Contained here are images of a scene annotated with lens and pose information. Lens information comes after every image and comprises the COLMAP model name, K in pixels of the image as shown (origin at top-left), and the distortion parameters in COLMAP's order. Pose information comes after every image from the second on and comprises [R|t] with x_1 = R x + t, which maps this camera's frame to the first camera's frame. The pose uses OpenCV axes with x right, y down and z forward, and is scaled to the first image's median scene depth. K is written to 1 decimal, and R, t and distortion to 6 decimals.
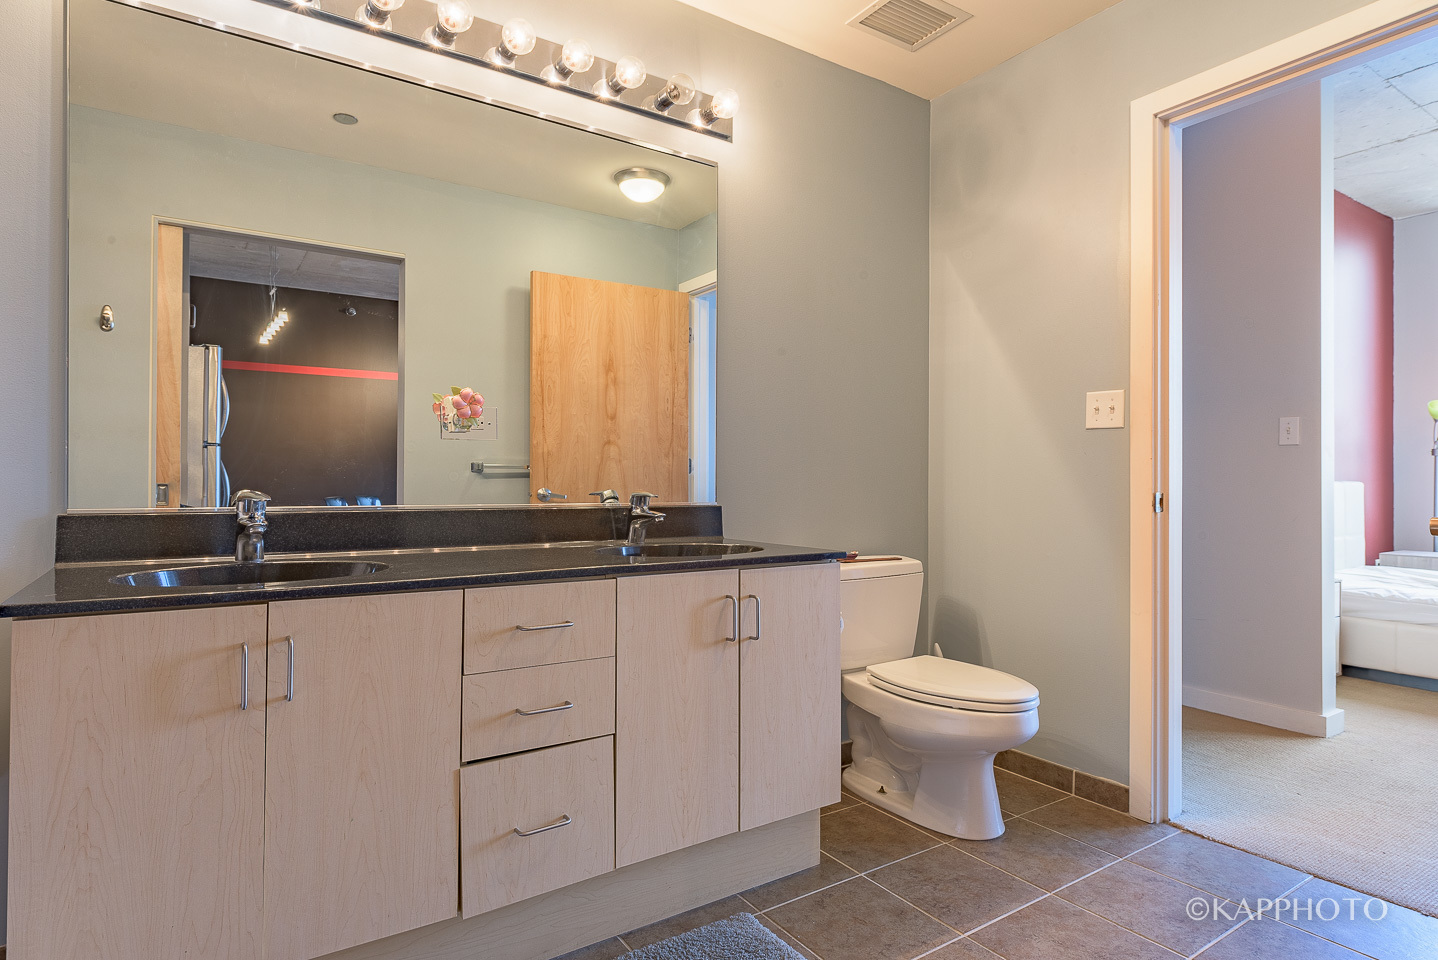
lens RADIAL K [[794.3, 0, 787.2], [0, 794.3, 482.1], [0, 0, 1]] dist [0.005429, 0.000062]
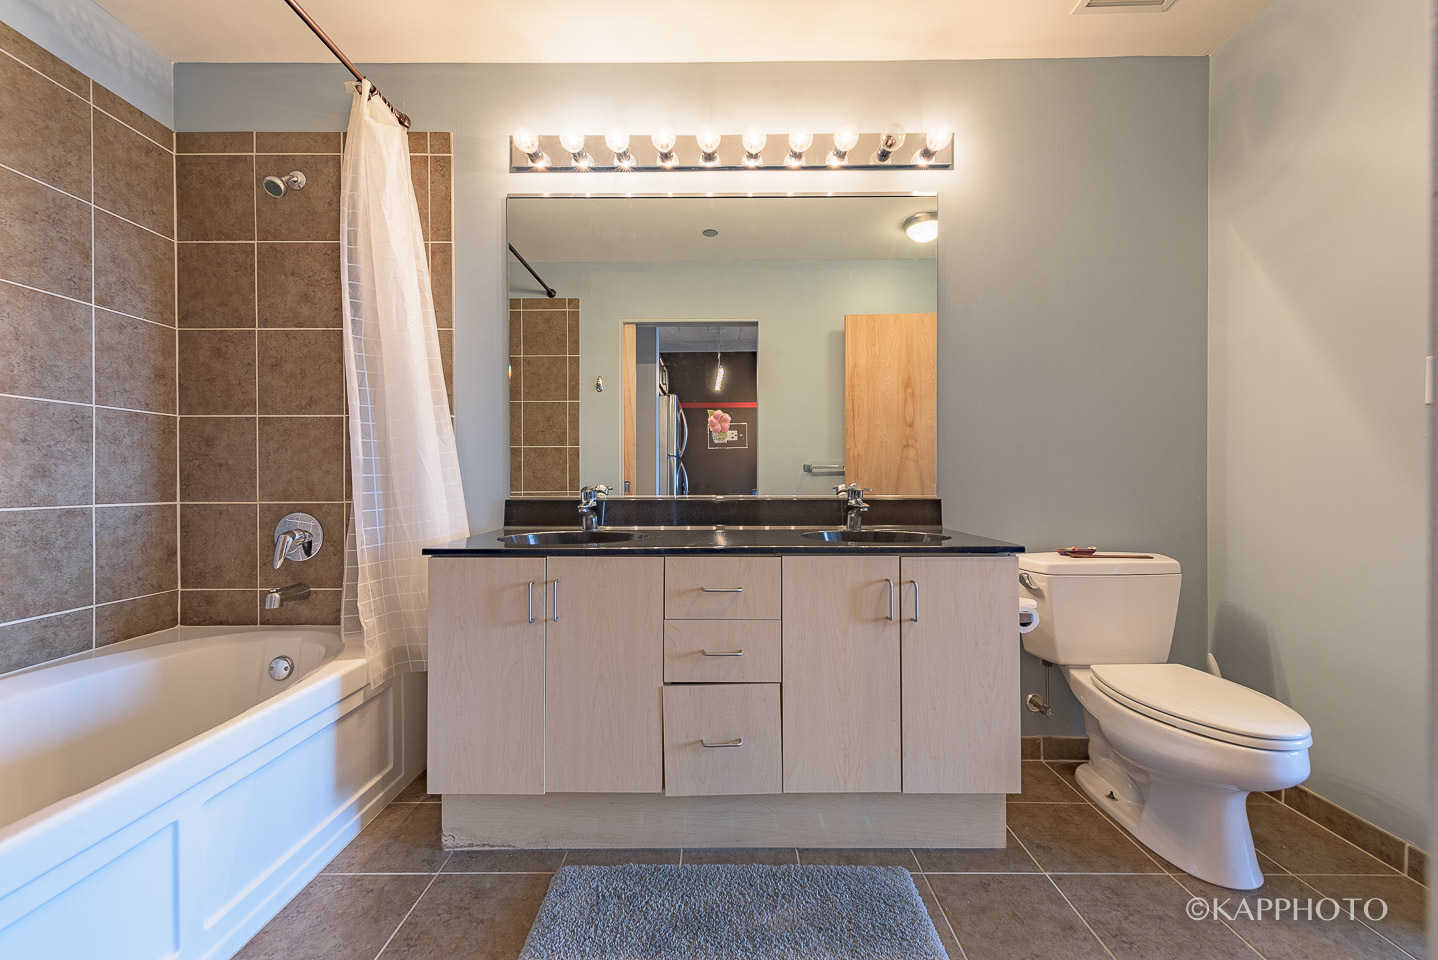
lens RADIAL K [[616.1, 0, 724.1], [0, 616.1, 483.3], [0, 0, 1]] dist [0.005380, -0.001100]
pose [[0.807306, -0.002459, -0.590128, 0.203719], [0.006933, 0.999962, 0.005318, 0.001586], [0.590092, -0.008384, 0.807292, 0.134113]]
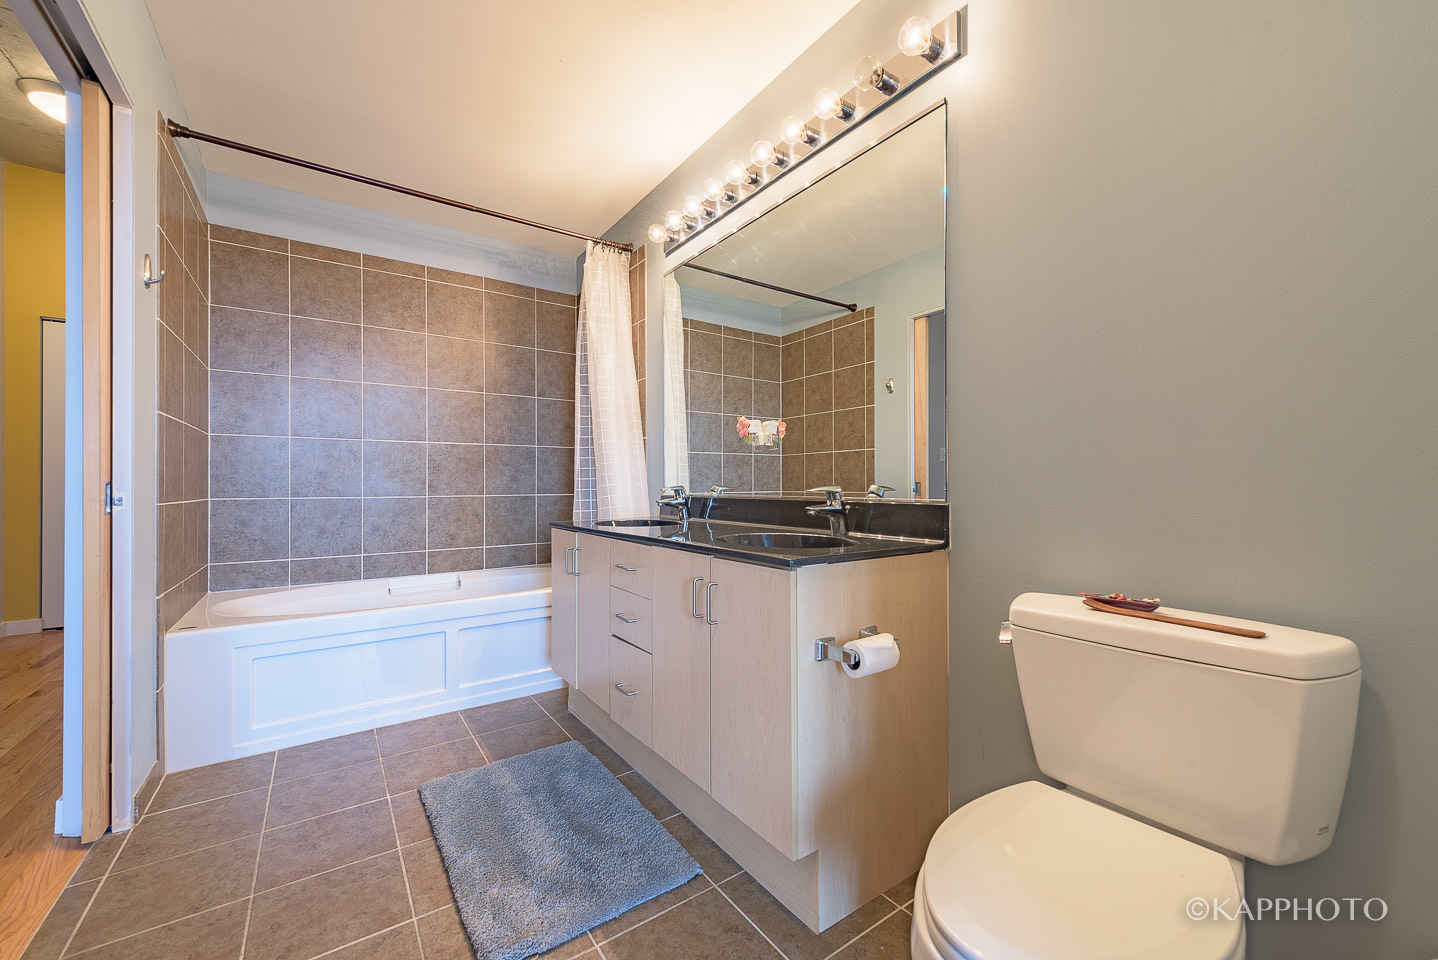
lens RADIAL K [[557.9, 0, 610.5], [0, 557.9, 480.6], [0, 0, 1]] dist [0.009893, -0.000050]
pose [[-0.112652, -0.009857, -0.993586, 0.599745], [0.006435, 0.999923, -0.010649, 0.010056], [0.993614, -0.007594, -0.112580, 0.786397]]
